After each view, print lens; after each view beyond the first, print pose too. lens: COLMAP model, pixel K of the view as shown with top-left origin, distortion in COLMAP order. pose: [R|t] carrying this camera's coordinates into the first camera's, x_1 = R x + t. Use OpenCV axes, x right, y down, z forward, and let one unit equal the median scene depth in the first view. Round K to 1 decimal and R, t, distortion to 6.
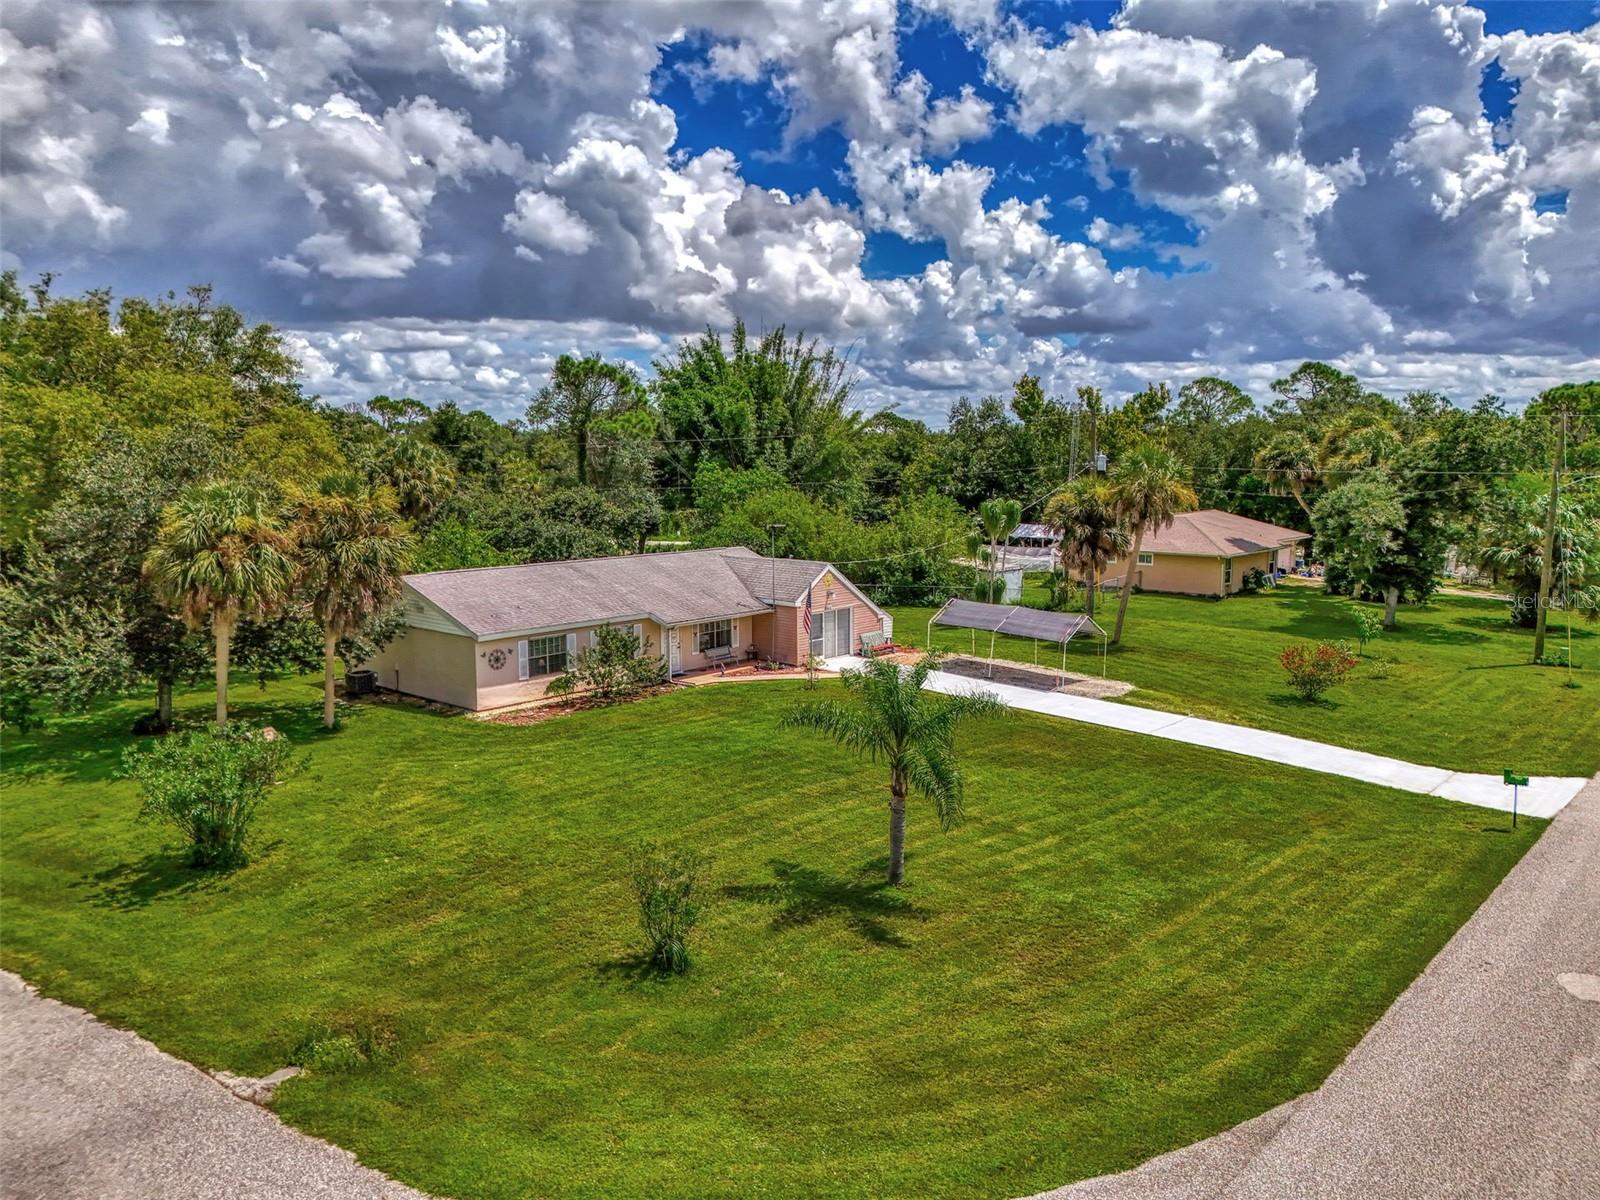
lens RADIAL K [[1181.8, 0, 782.8], [0, 1181.8, 596.2], [0, 0, 1]] dist [0.044887, -0.036993]
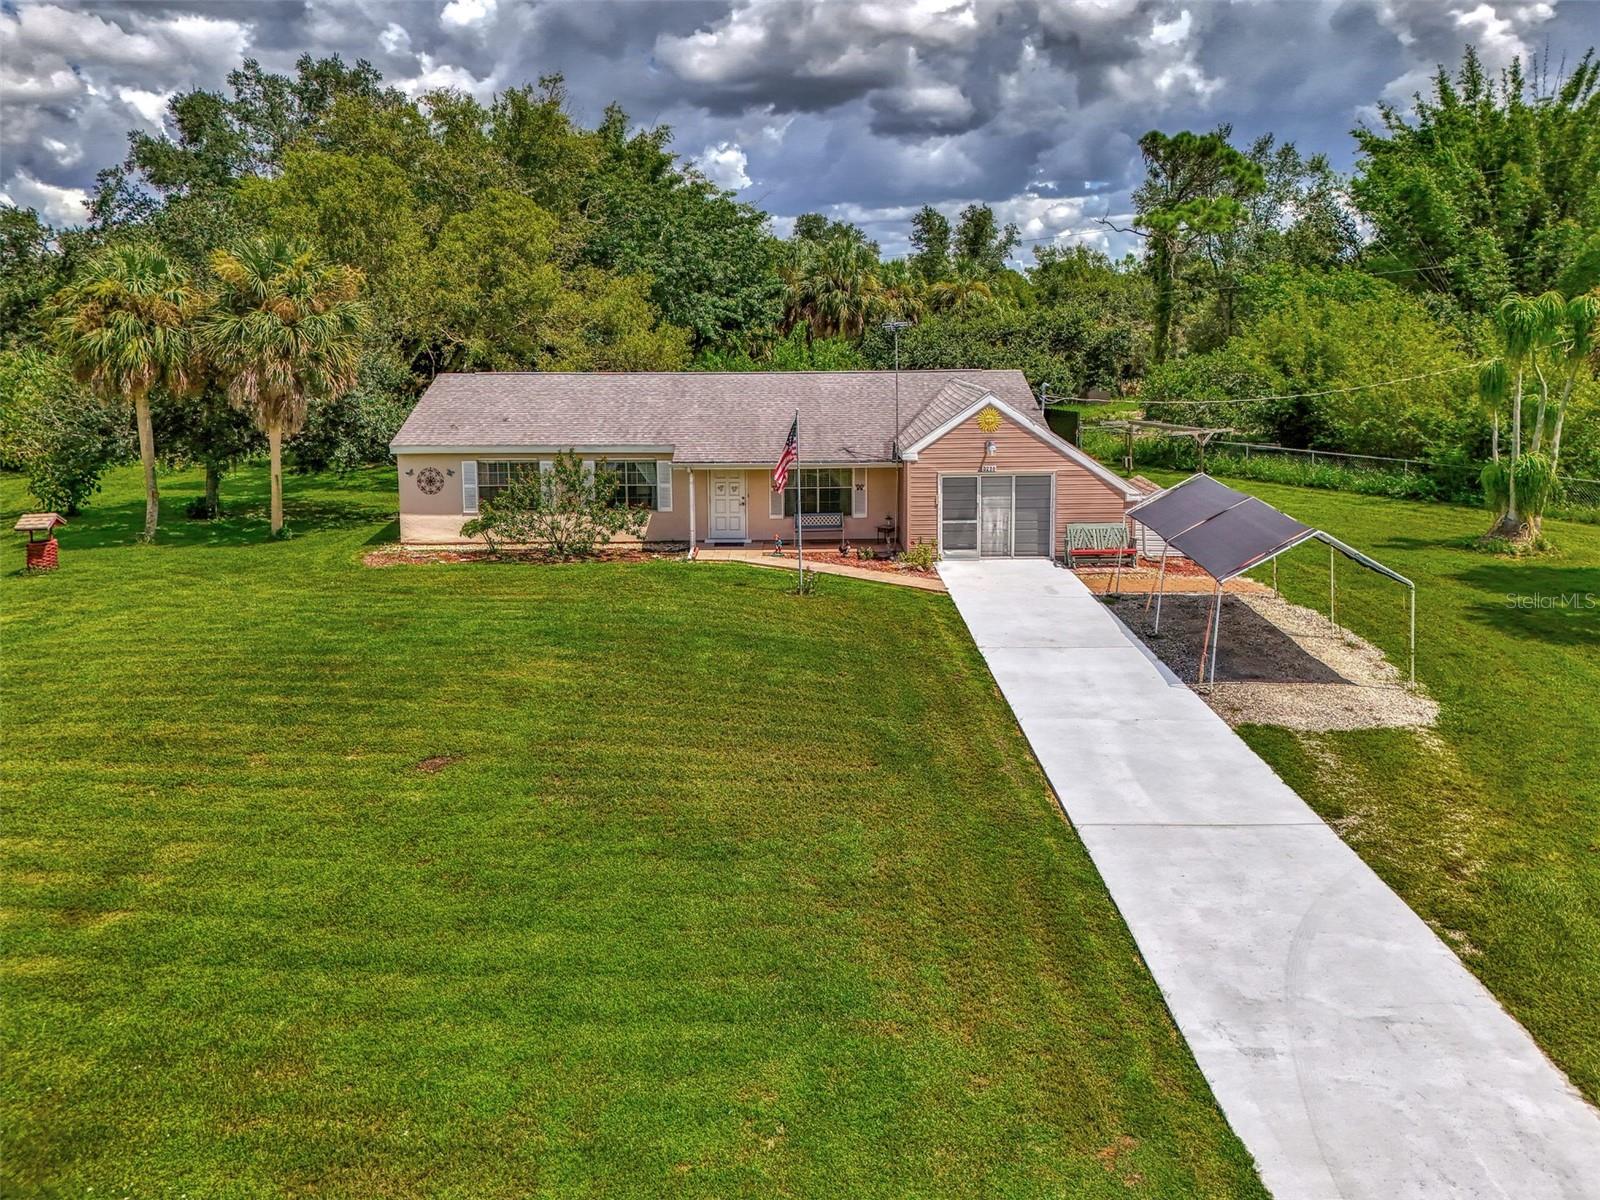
lens RADIAL K [[1181.8, 0, 819.8], [0, 1181.8, 557.2], [0, 0, 1]] dist [0.044887, -0.036993]
pose [[0.674495, 0.145362, -0.723828, 0.428580], [-0.090552, 0.989311, 0.114297, -0.007953], [0.732705, -0.011549, 0.680448, 0.560847]]
